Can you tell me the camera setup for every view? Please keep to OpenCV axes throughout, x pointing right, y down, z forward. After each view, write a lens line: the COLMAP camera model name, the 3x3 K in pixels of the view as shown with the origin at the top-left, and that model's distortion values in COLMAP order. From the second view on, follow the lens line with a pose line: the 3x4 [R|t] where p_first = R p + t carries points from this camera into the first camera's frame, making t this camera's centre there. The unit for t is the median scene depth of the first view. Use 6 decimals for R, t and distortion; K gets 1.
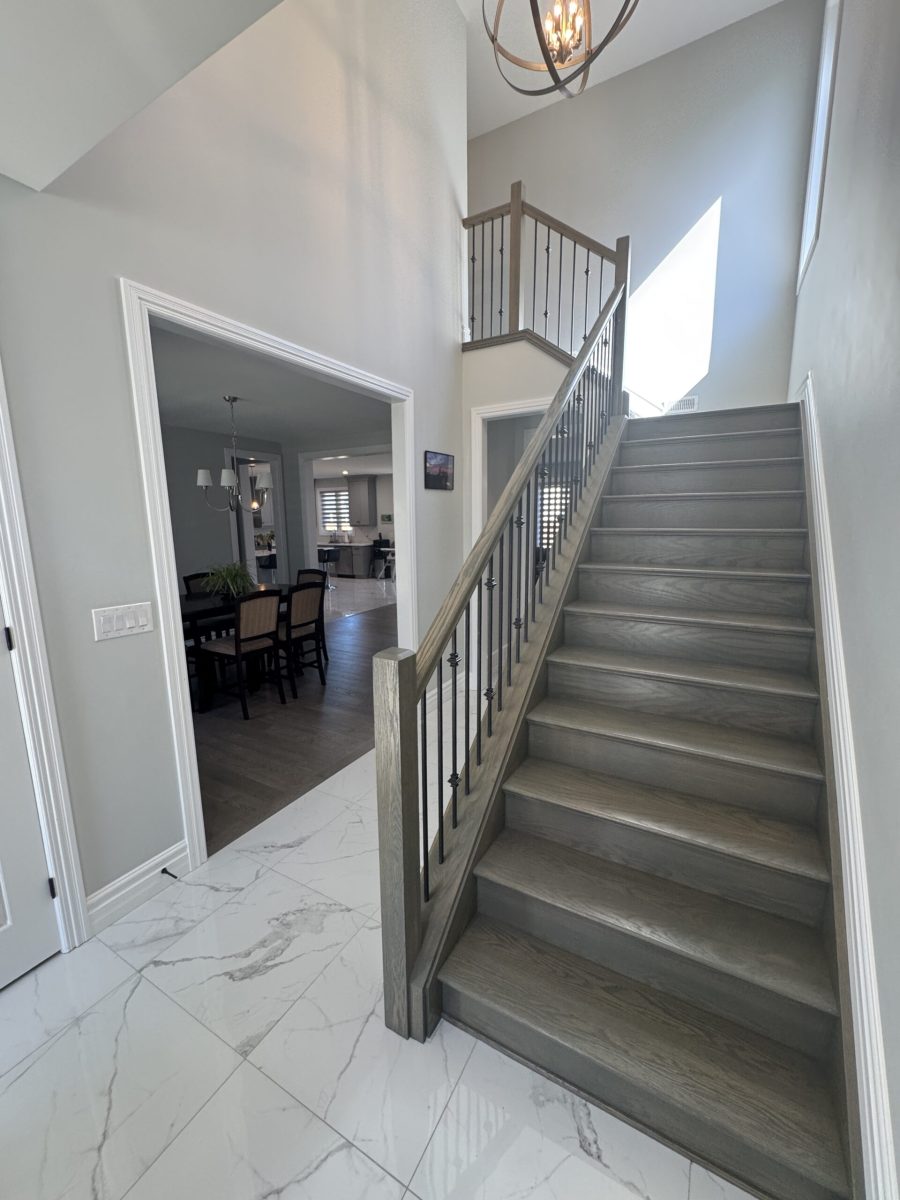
lens RADIAL K [[481.7, 0, 450.8], [0, 481.7, 599.4], [0, 0, 1]] dist [-0.002458, -0.000046]
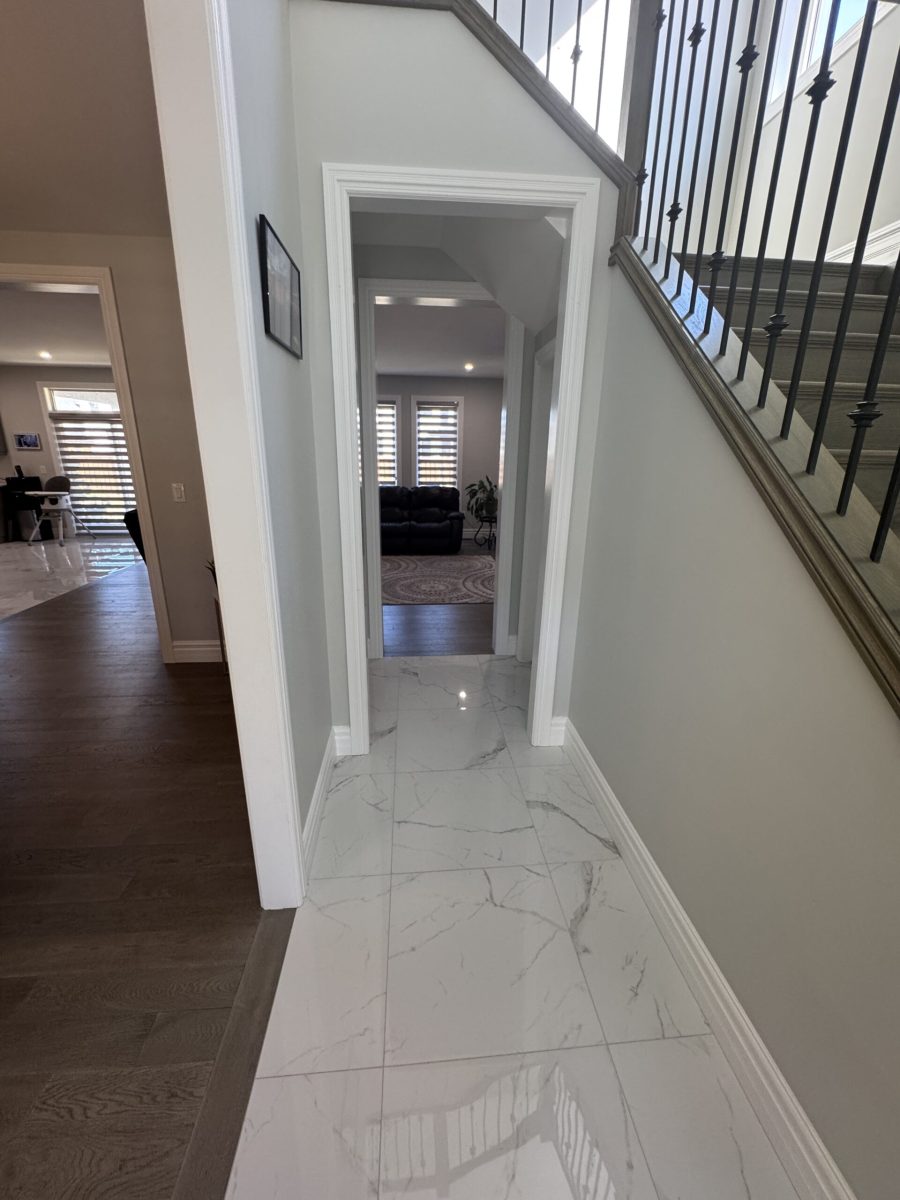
lens RADIAL K [[481.7, 0, 450.8], [0, 481.7, 599.4], [0, 0, 1]] dist [-0.002458, -0.000046]
pose [[0.826588, -0.141478, 0.544735, -0.049722], [0.071557, 0.986452, 0.147620, -0.022341], [-0.558240, -0.083042, 0.825513, 0.180978]]
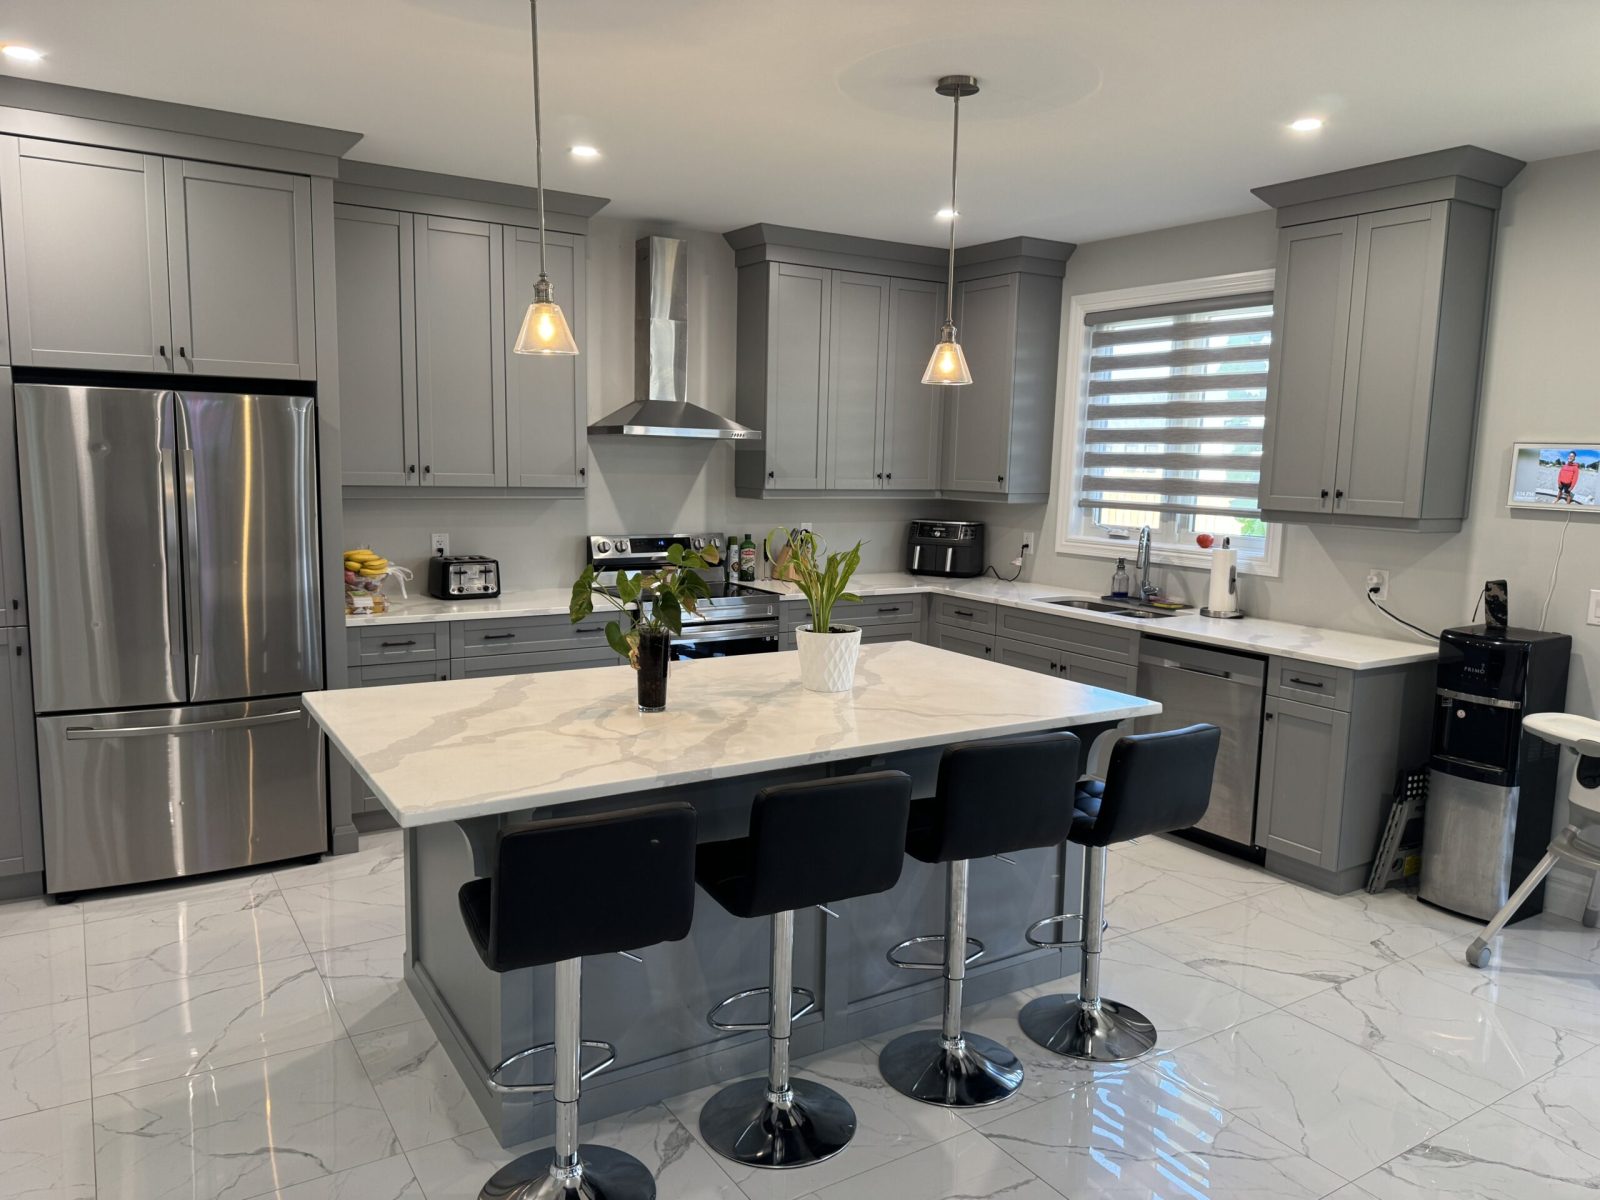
lens RADIAL K [[1147.9, 0, 800.8], [0, 1147.9, 609.0], [0, 0, 1]] dist [0.002729, -0.000500]
pose [[0.886404, 0.095173, -0.453022, -0.177000], [-0.114173, 0.993352, -0.014708, -0.104611], [0.448611, 0.064760, 0.891378, 0.630917]]
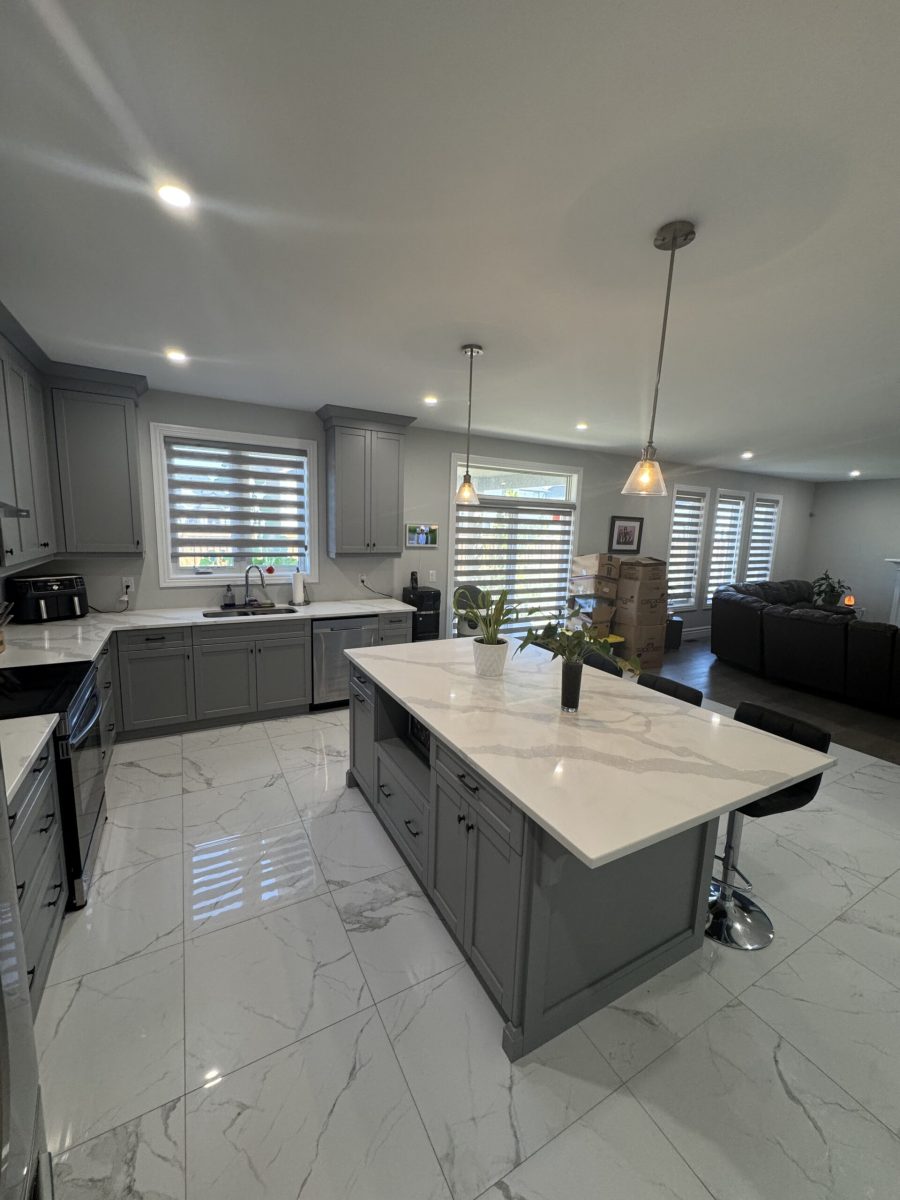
lens RADIAL K [[479.0, 0, 450.0], [0, 479.0, 600.0], [0, 0, 1]] dist [-0.002613, 0.000744]
pose [[0.518752, -0.103948, 0.848582, -0.478244], [0.110424, 0.992413, 0.054063, -0.135801], [-0.847764, 0.065659, 0.526294, 0.780642]]
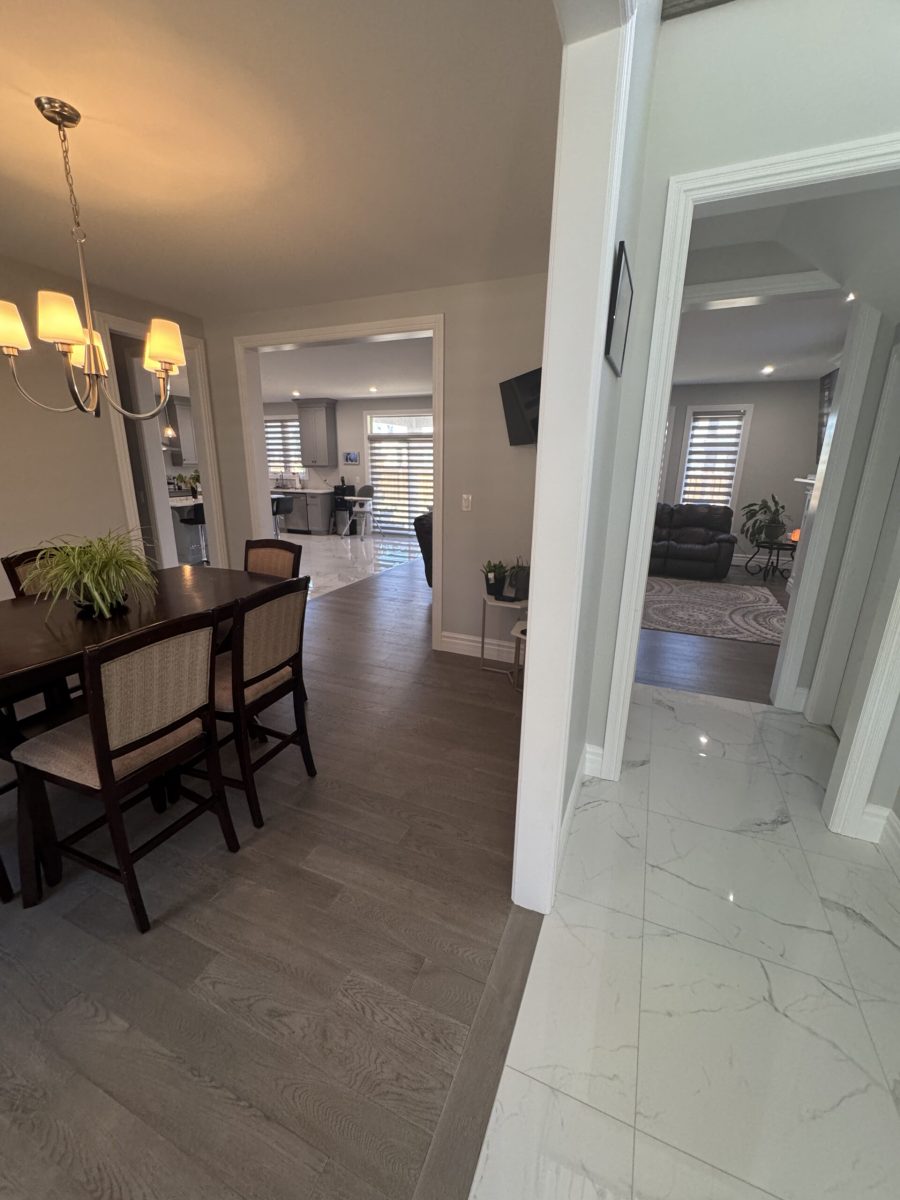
lens RADIAL K [[481.7, 0, 450.8], [0, 481.7, 599.4], [0, 0, 1]] dist [-0.002458, -0.000046]
pose [[0.993107, -0.006769, 0.117018, -0.066034], [-0.005671, 0.994388, 0.105646, -0.023616], [-0.117077, -0.105581, 0.987495, 0.186745]]
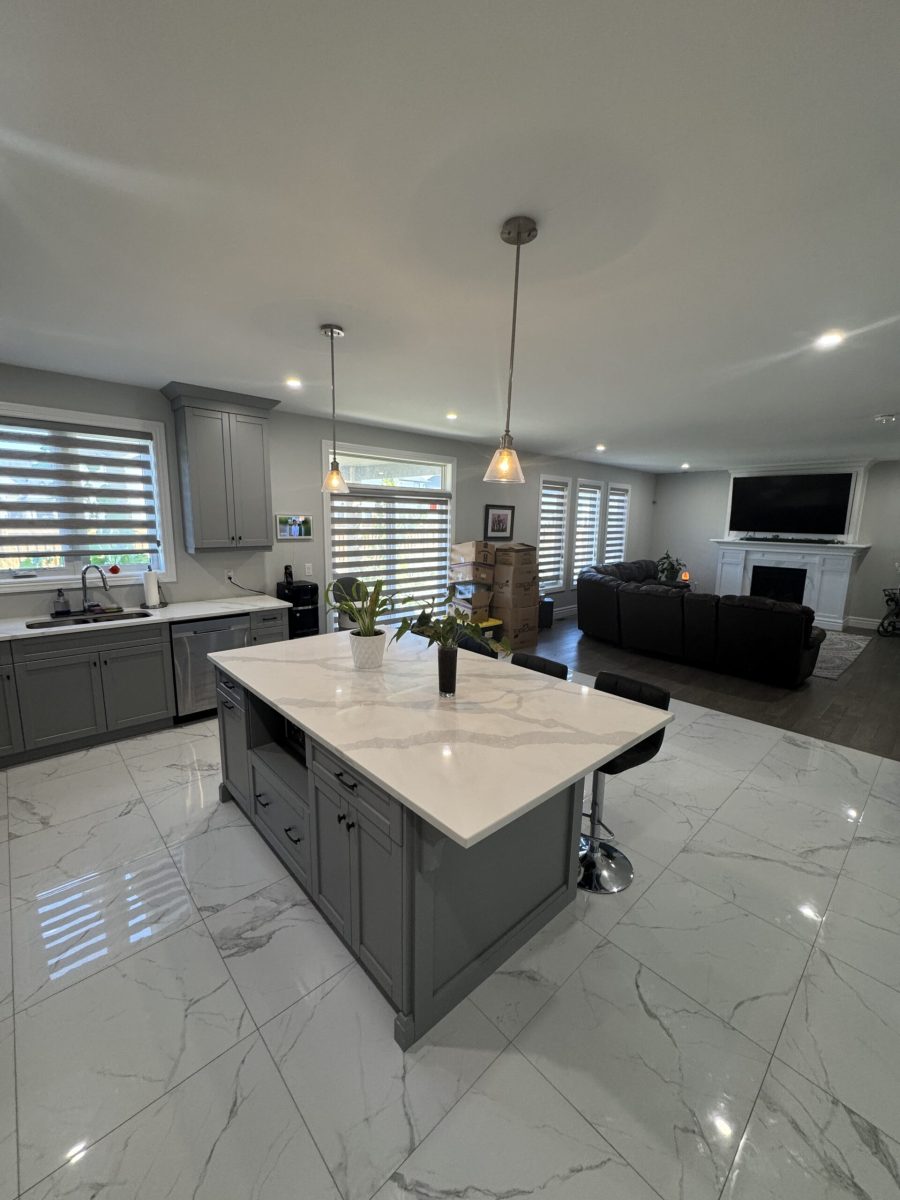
lens RADIAL K [[479.0, 0, 450.0], [0, 479.0, 600.0], [0, 0, 1]] dist [-0.002613, 0.000744]
pose [[0.300905, -0.143433, 0.942806, -0.473812], [0.144830, 0.984030, 0.103481, -0.134656], [-0.942592, 0.105409, 0.316873, 0.777429]]
